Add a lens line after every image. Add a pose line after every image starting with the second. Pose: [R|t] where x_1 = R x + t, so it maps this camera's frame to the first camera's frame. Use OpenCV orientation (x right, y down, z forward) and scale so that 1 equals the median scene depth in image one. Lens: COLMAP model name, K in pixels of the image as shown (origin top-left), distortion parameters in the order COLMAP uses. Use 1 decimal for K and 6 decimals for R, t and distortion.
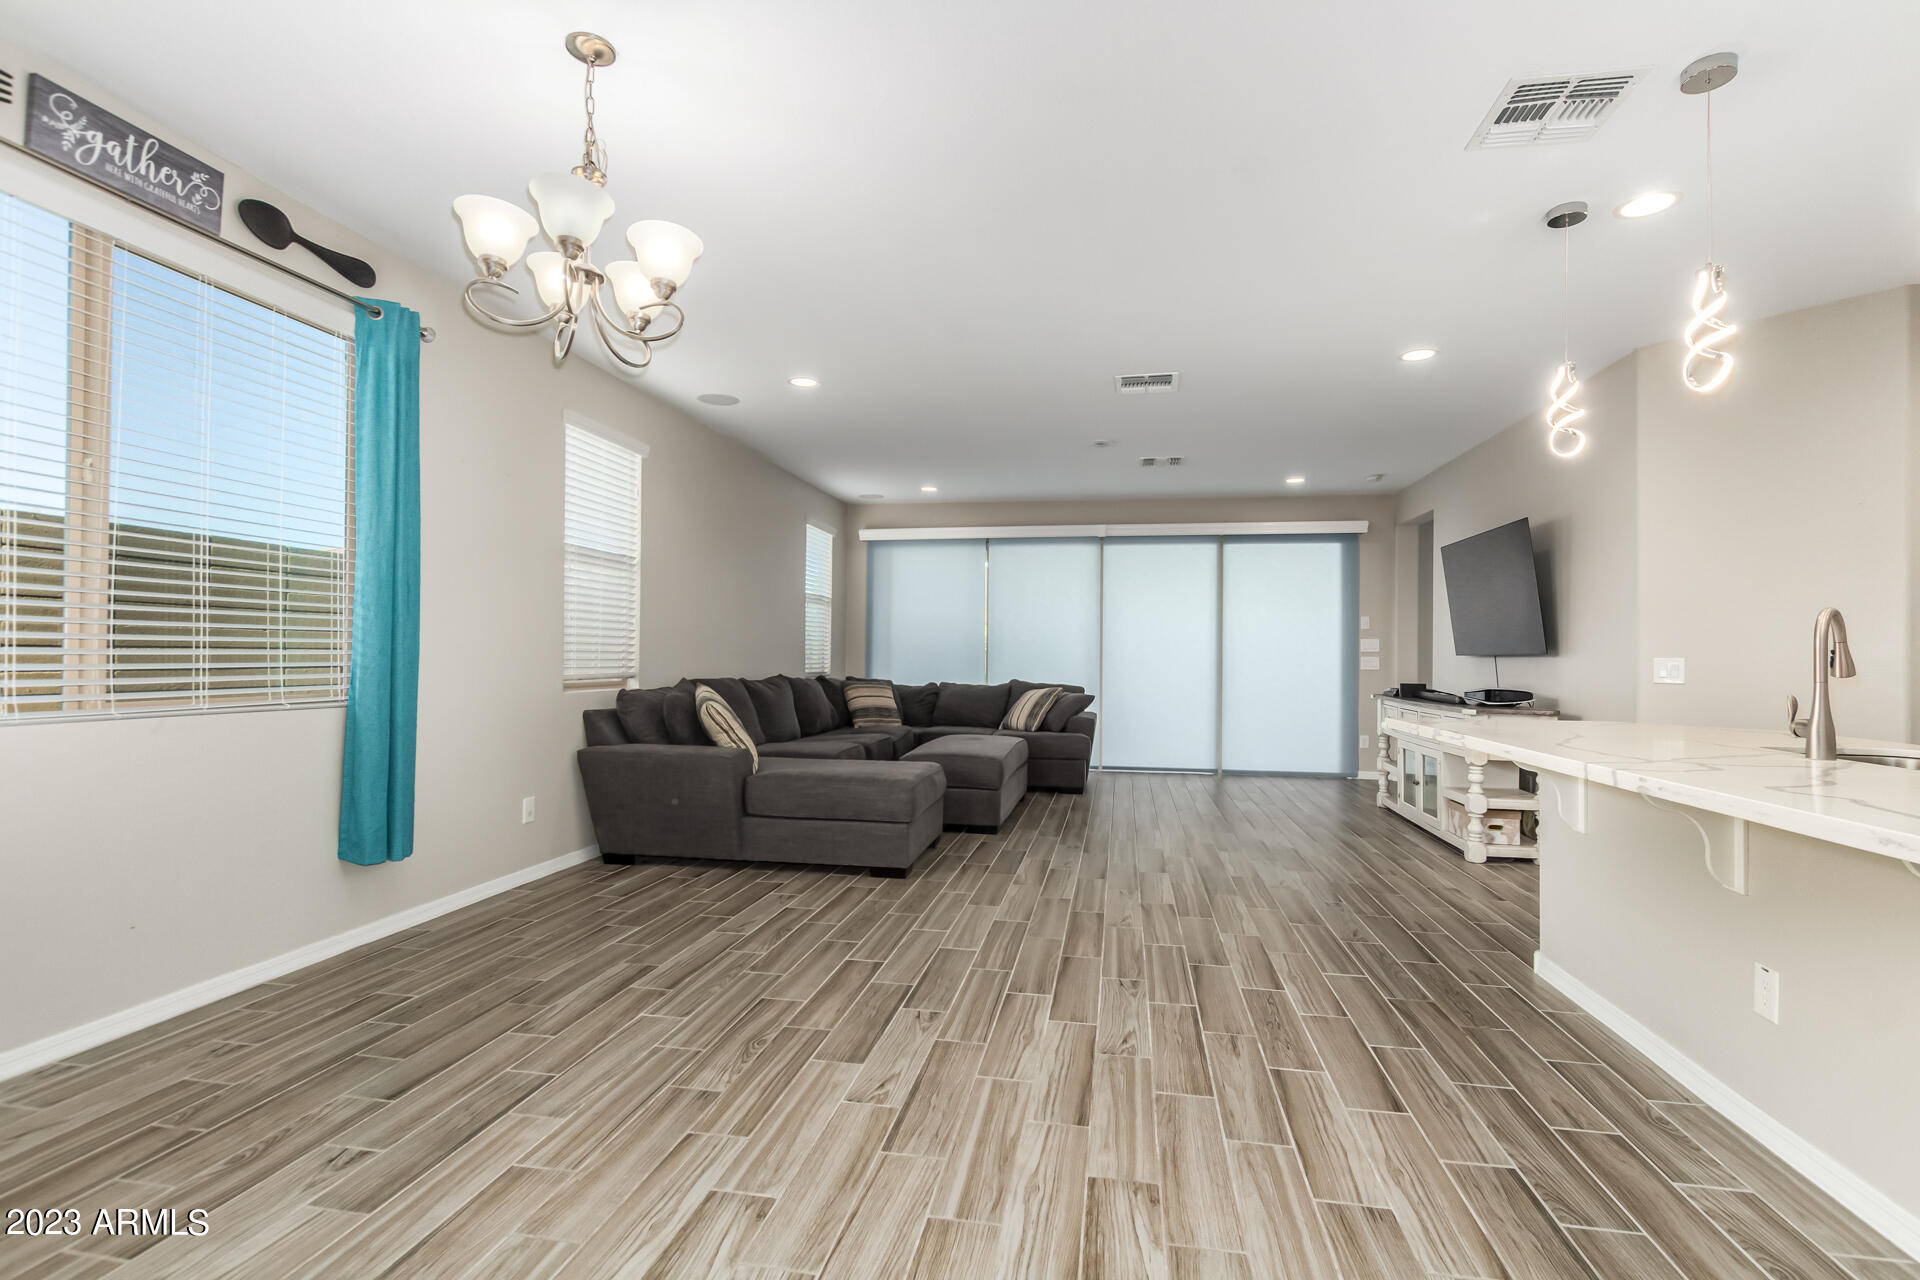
lens RADIAL K [[874.5, 0, 985.9], [0, 874.5, 648.0], [0, 0, 1]] dist [0.002612, -0.000259]
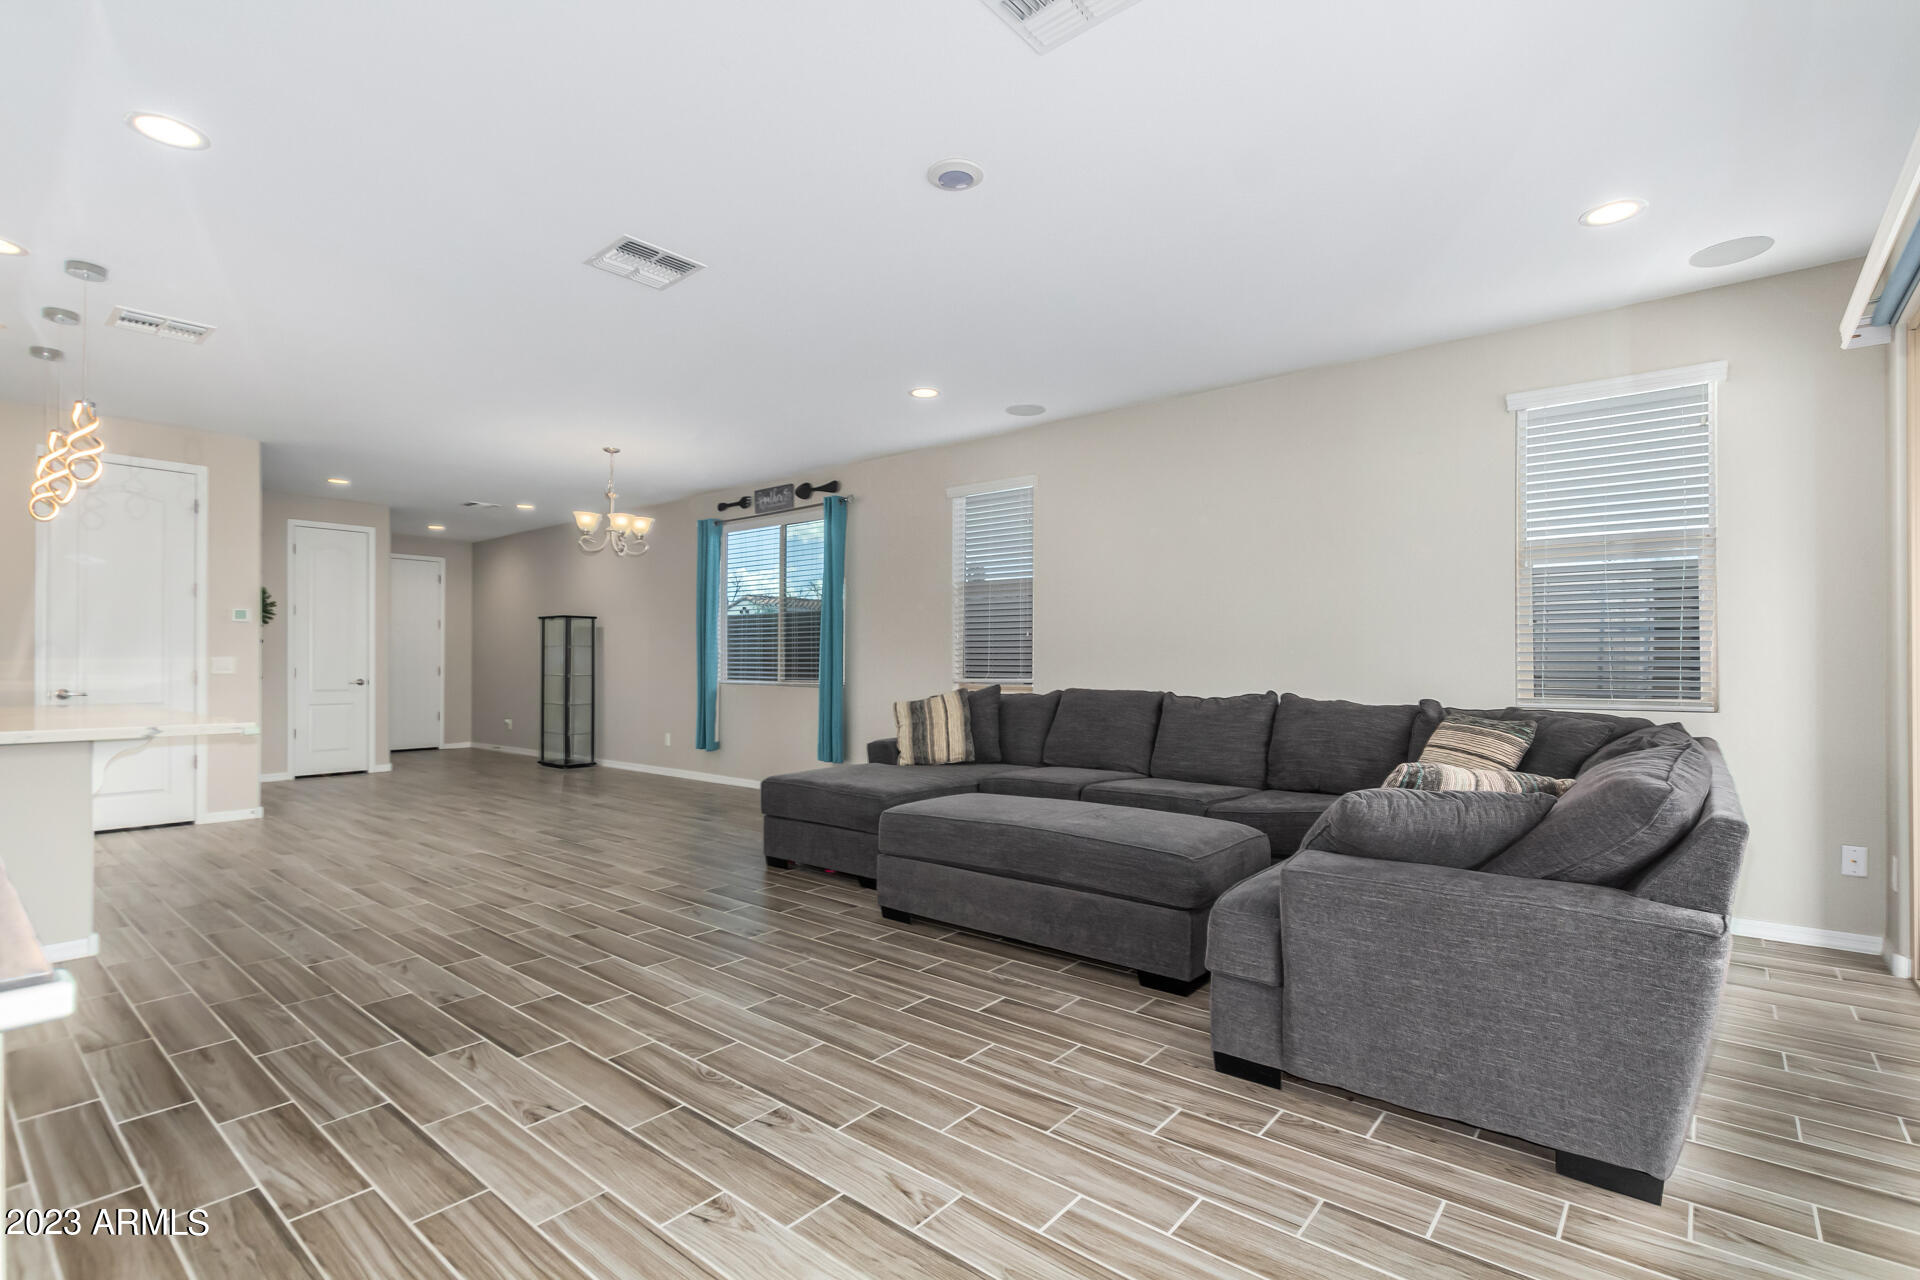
lens RADIAL K [[885.2, 0, 973.0], [0, 885.2, 658.2], [0, 0, 1]] dist [-0.000977, -0.000171]
pose [[-0.502461, -0.013429, -0.864496, 1.022508], [0.001763, 0.999861, -0.016556, 0.031223], [0.864598, -0.009843, -0.502368, 2.458627]]
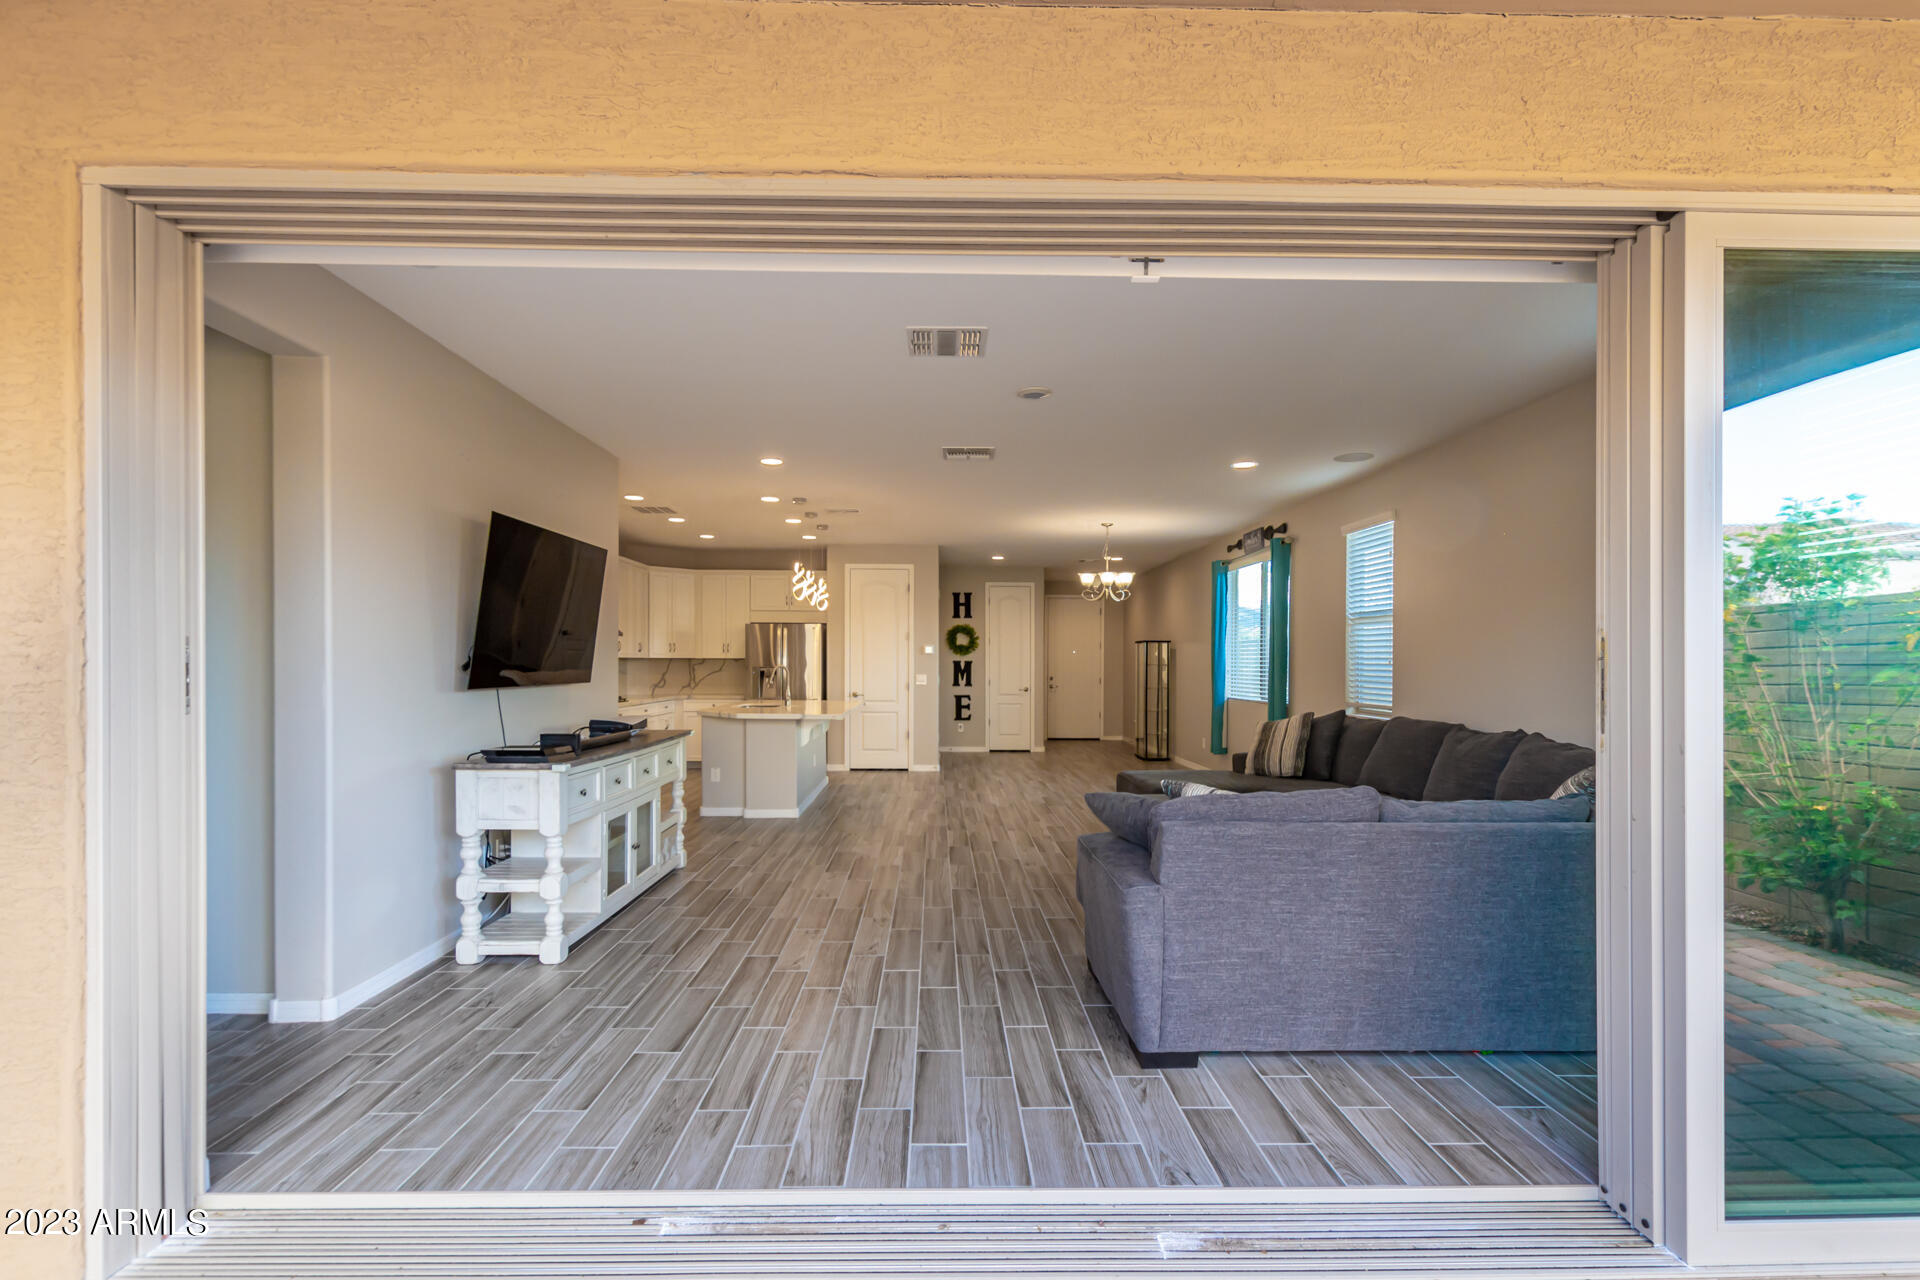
lens RADIAL K [[907.3, 0, 949.7], [0, 907.3, 664.3], [0, 0, 1]] dist [-0.000136, 0.000016]
pose [[-0.985483, -0.013676, -0.169220, 0.639540], [-0.012471, 0.999889, -0.008182, -0.018359], [0.169313, -0.005953, -0.985544, 3.425663]]
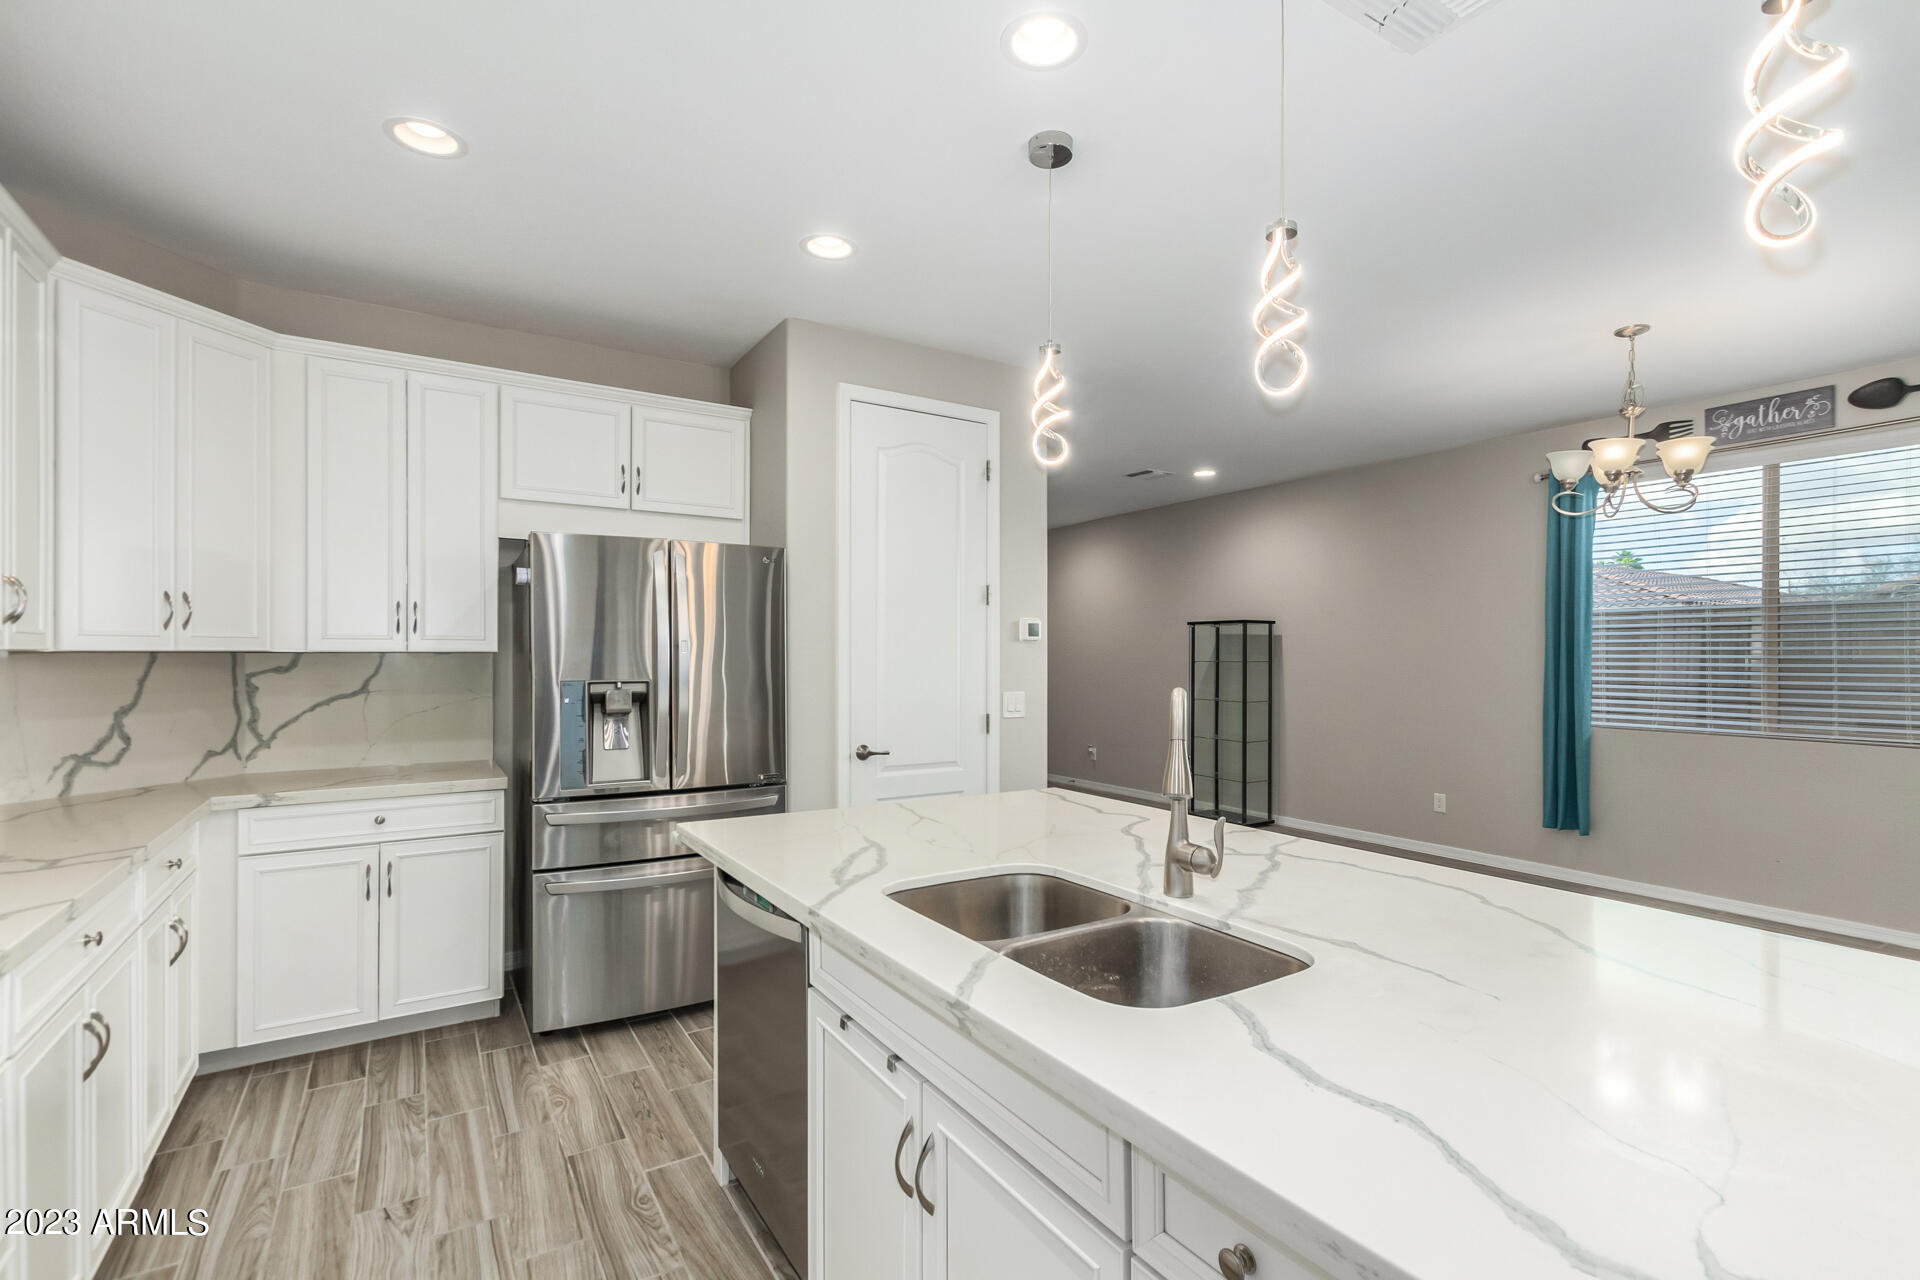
lens RADIAL K [[886.9, 0, 970.2], [0, 886.9, 653.5], [0, 0, 1]] dist [0.005206, -0.000200]
pose [[-0.744189, -0.011856, -0.667864, 1.101694], [-0.001591, 0.999871, -0.015977, -0.043207], [0.667968, -0.010827, -0.744112, 0.996588]]
